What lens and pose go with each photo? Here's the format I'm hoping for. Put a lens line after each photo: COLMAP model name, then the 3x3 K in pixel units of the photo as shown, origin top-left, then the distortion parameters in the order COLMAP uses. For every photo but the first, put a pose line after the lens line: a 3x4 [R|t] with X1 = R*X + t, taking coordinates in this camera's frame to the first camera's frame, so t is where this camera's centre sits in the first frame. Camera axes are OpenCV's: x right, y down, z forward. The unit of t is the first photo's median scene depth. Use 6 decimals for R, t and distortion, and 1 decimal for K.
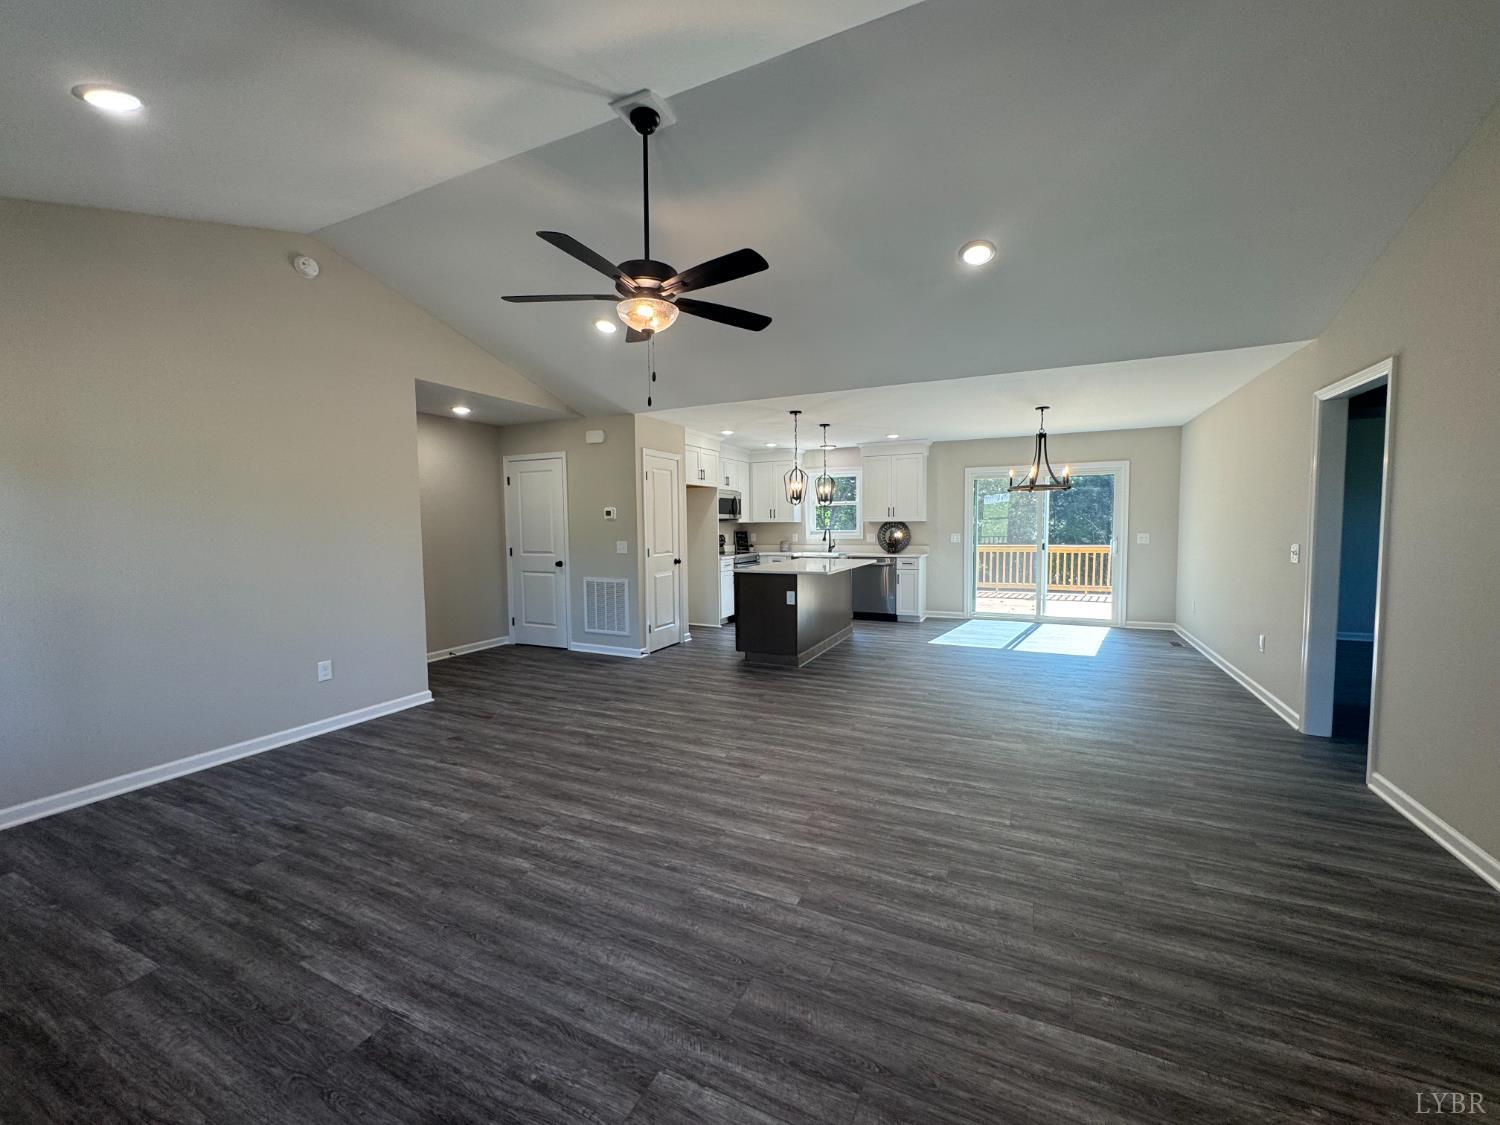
lens RADIAL K [[599.1, 0, 751.6], [0, 599.1, 559.4], [0, 0, 1]] dist [-0.001901, 0.000639]
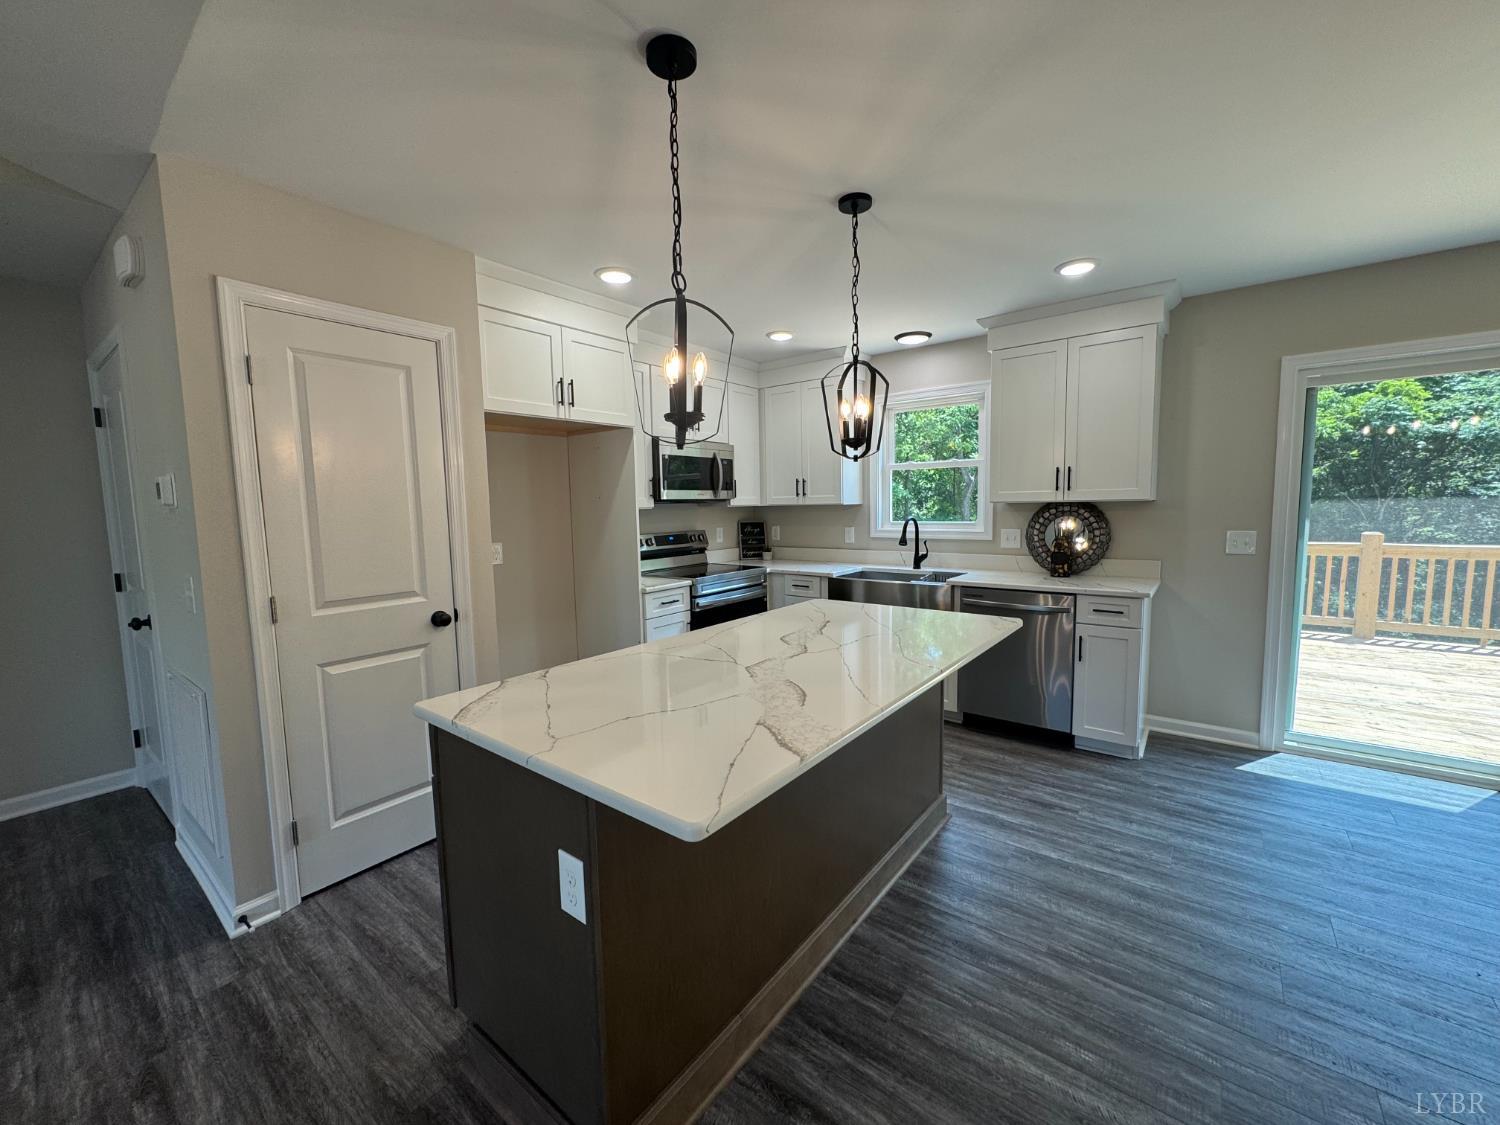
lens RADIAL K [[599.1, 0, 751.6], [0, 599.1, 559.4], [0, 0, 1]] dist [-0.001901, 0.000639]
pose [[0.975587, 0.011810, -0.219297, 0.187624], [-0.003557, 0.999272, 0.037989, -0.063258], [0.219586, -0.036282, 0.974918, 0.895653]]
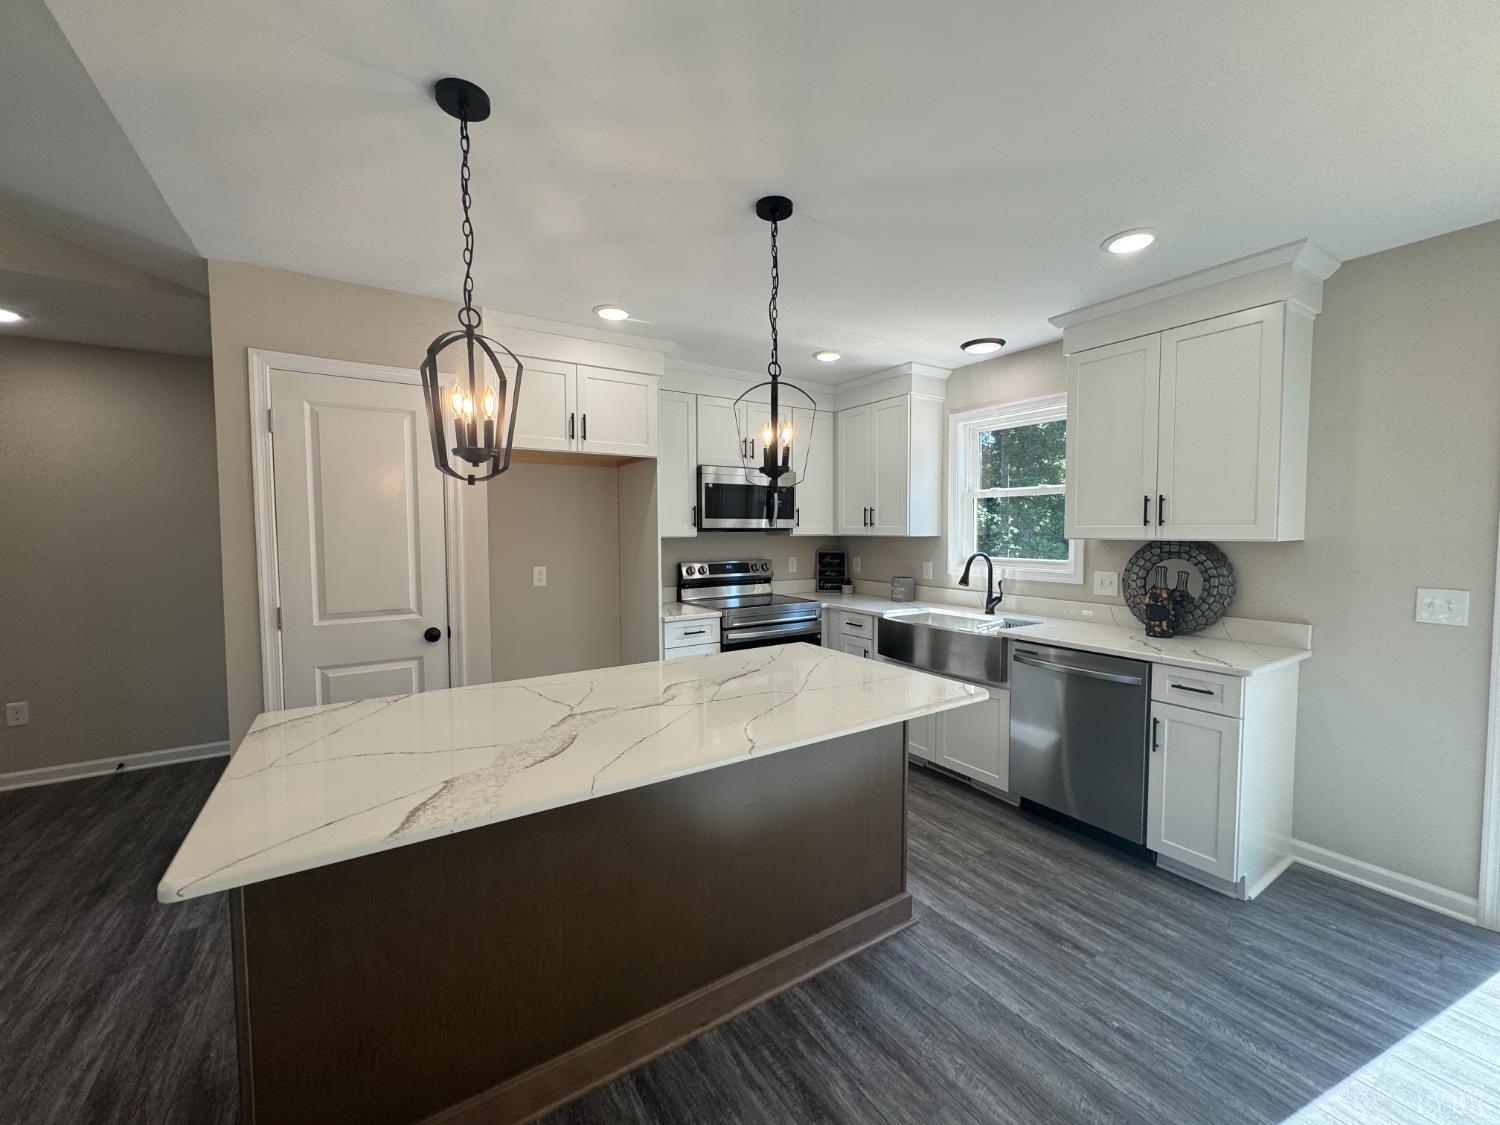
lens RADIAL K [[599.1, 0, 751.6], [0, 599.1, 559.4], [0, 0, 1]] dist [-0.001901, 0.000639]
pose [[0.849070, 0.034053, -0.527181, 0.359534], [-0.036754, 0.999310, 0.005355, -0.076863], [0.527000, 0.014829, 0.849736, 1.004475]]
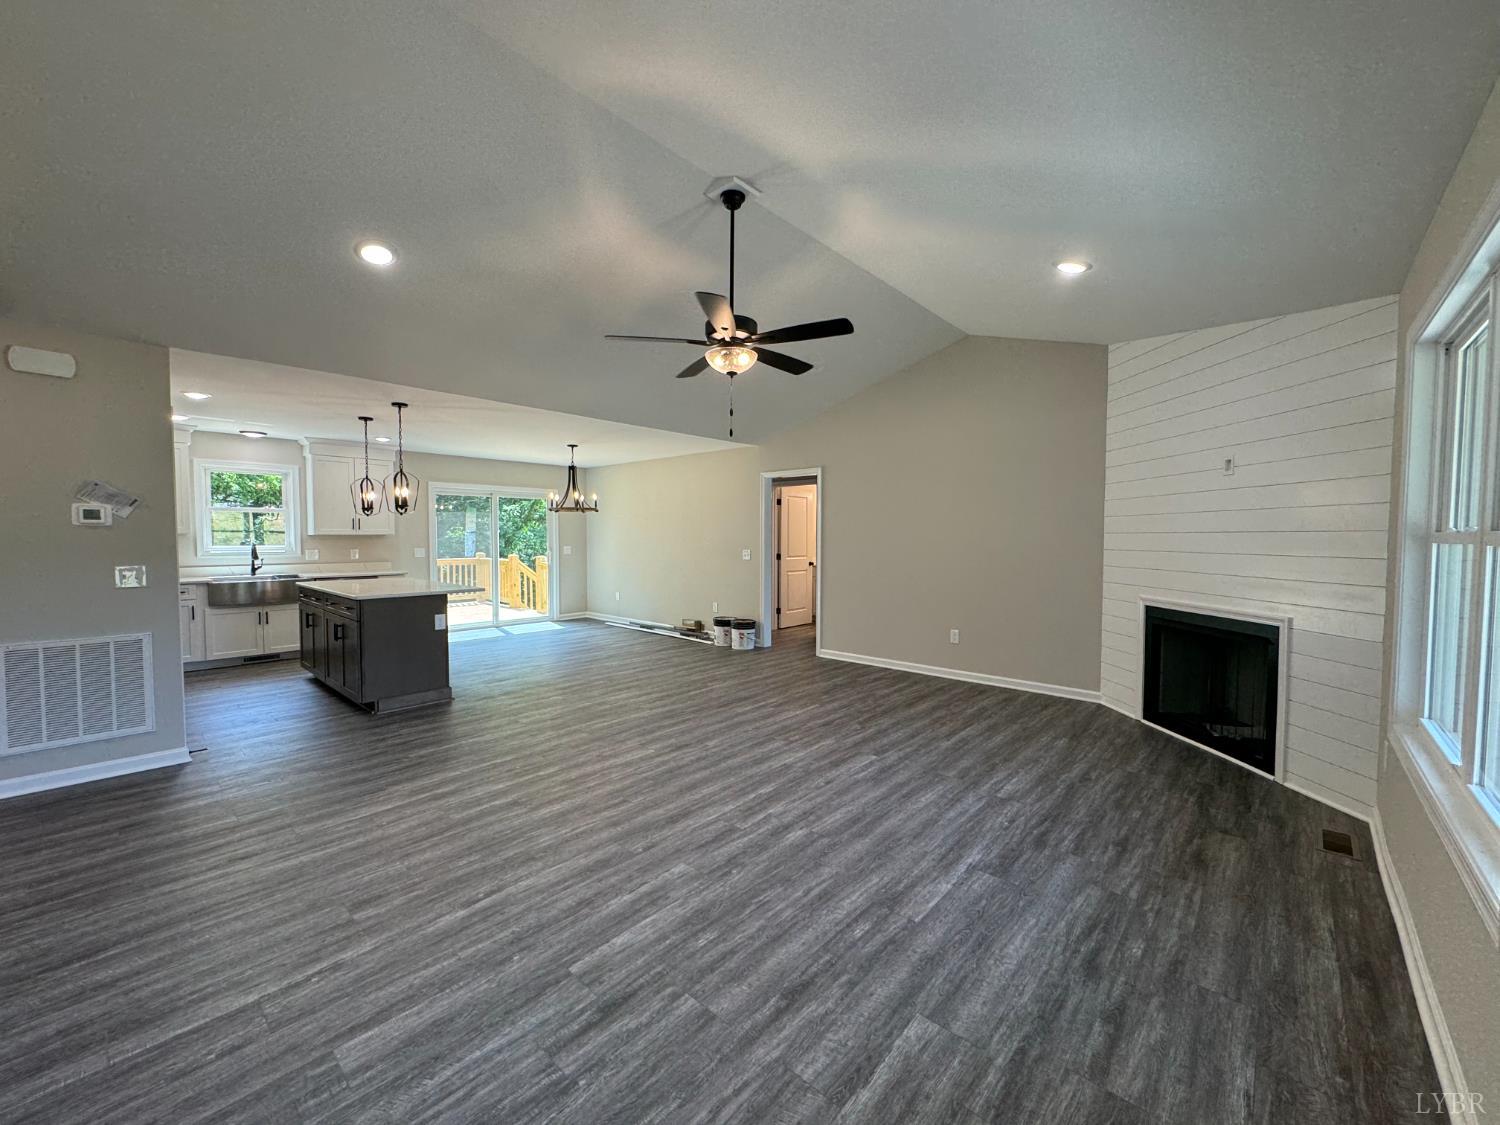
lens RADIAL K [[599.1, 0, 751.6], [0, 599.1, 559.4], [0, 0, 1]] dist [-0.001901, 0.000639]
pose [[0.283974, -0.027456, 0.958439, -1.019866], [0.052198, 0.998550, 0.013140, -0.022689], [-0.957410, 0.046297, 0.284996, 0.503603]]
